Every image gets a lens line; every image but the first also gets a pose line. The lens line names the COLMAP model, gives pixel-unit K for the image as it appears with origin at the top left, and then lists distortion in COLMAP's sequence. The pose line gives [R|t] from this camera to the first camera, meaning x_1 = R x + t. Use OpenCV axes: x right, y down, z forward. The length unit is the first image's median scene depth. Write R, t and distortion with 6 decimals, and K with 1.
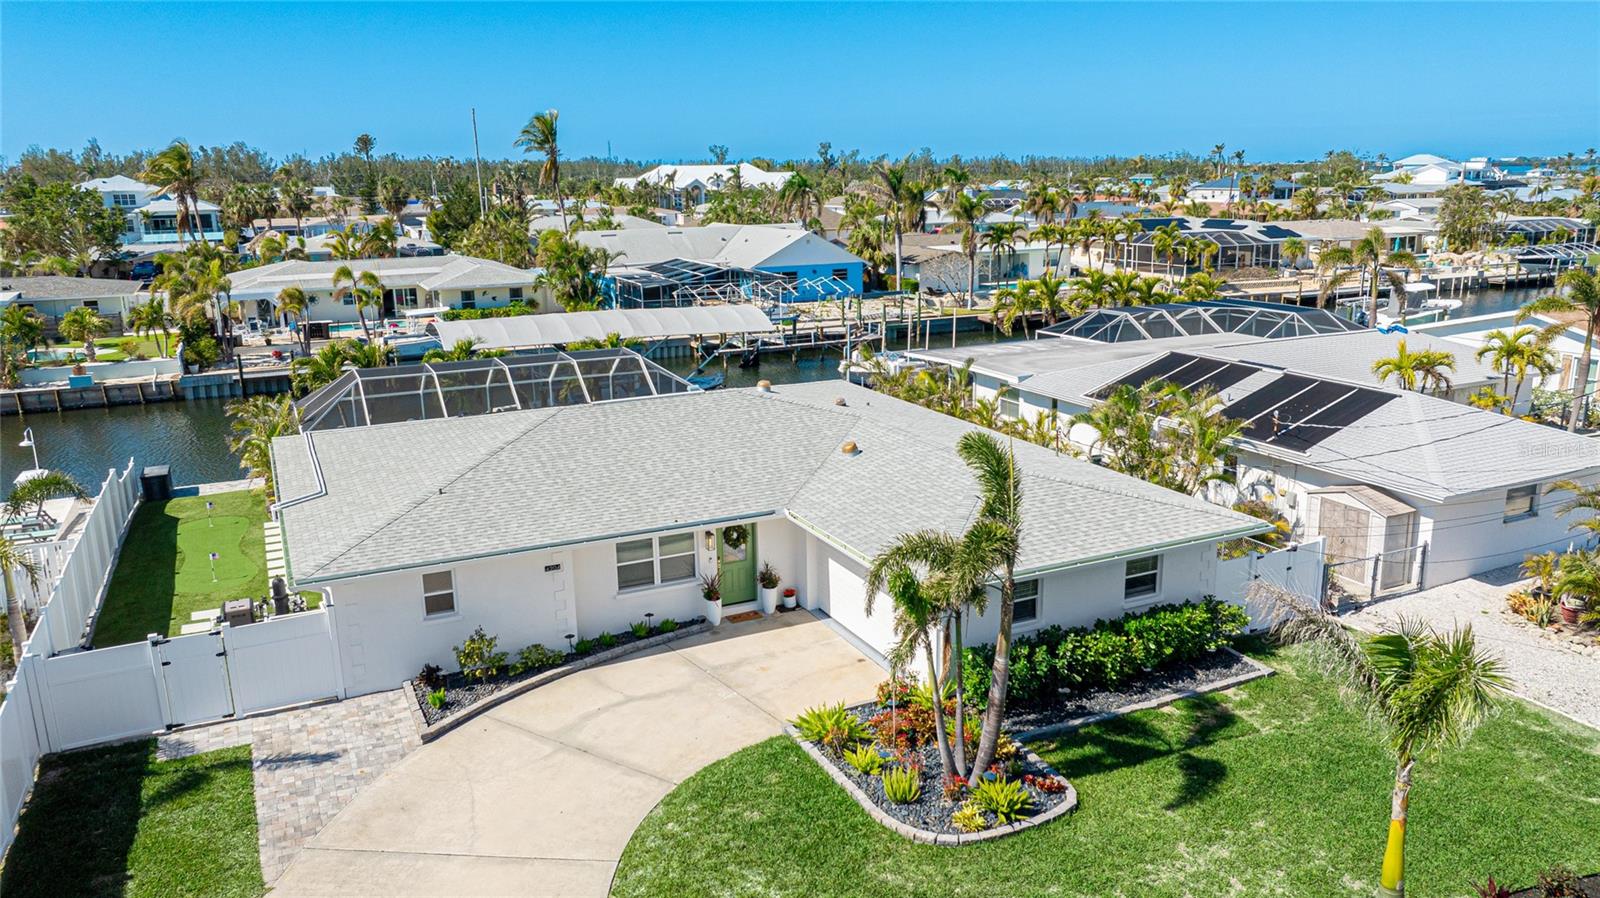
lens RADIAL K [[1161.2, 0, 814.5], [0, 1161.2, 449.2], [0, 0, 1]] dist [-0.018952, -0.004703]
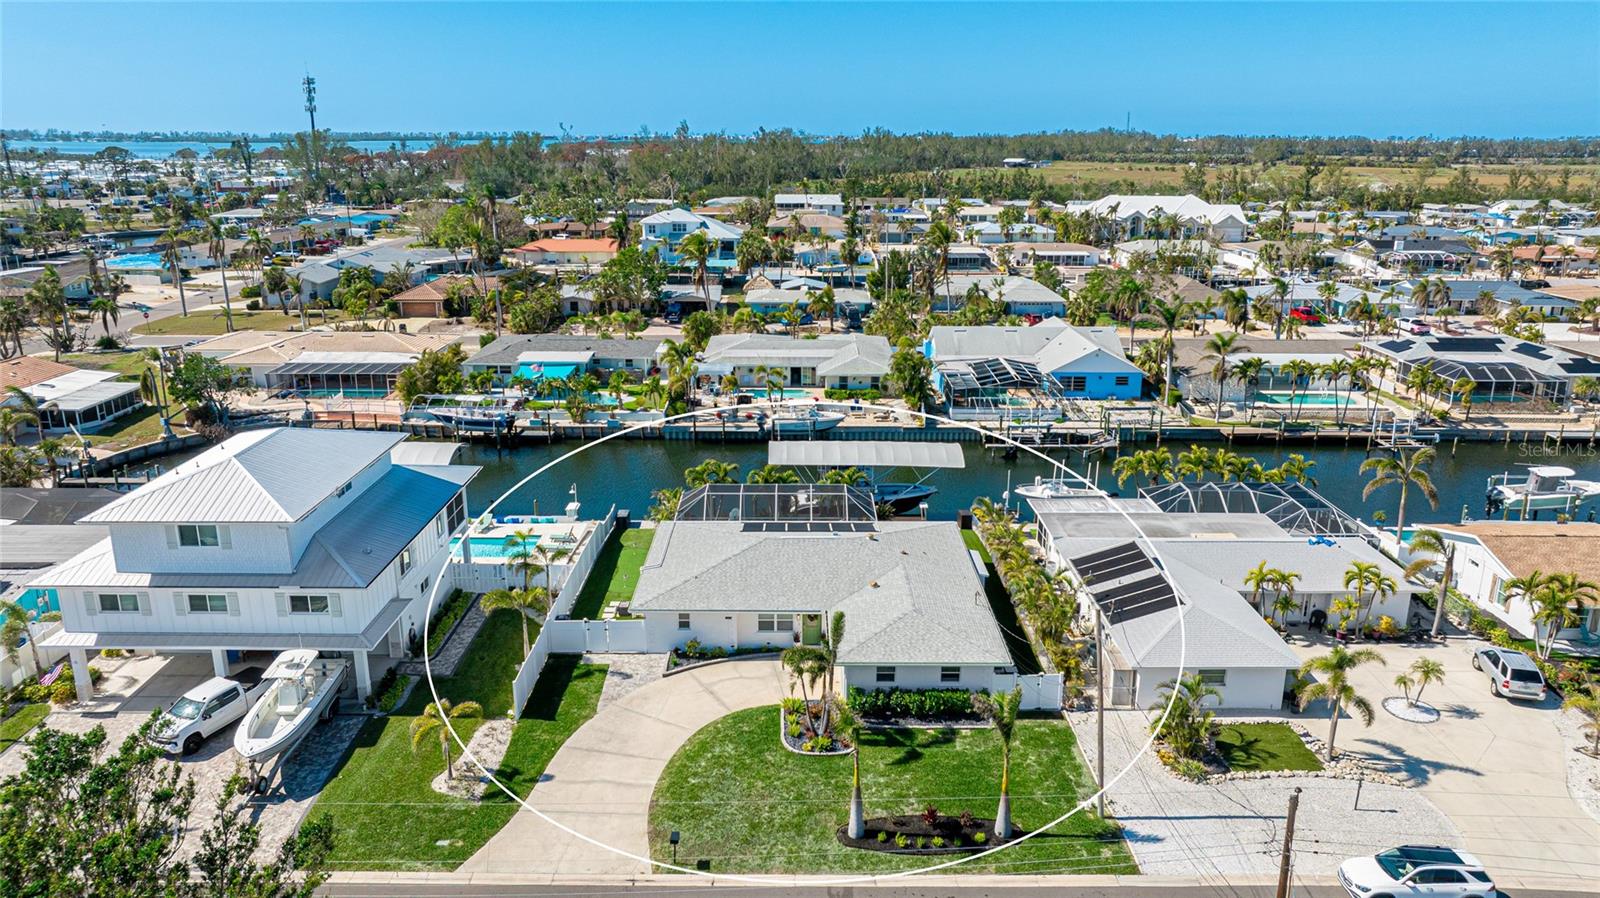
lens RADIAL K [[1122.3, 0, 800.0], [0, 1122.3, 449.0], [0, 0, 1]] dist [-0.015663, 0.000868]
pose [[0.899575, 0.136178, -0.414994, 0.812938], [-0.118809, 0.990618, 0.067526, -0.413221], [0.420296, -0.011440, 0.907315, -1.048529]]
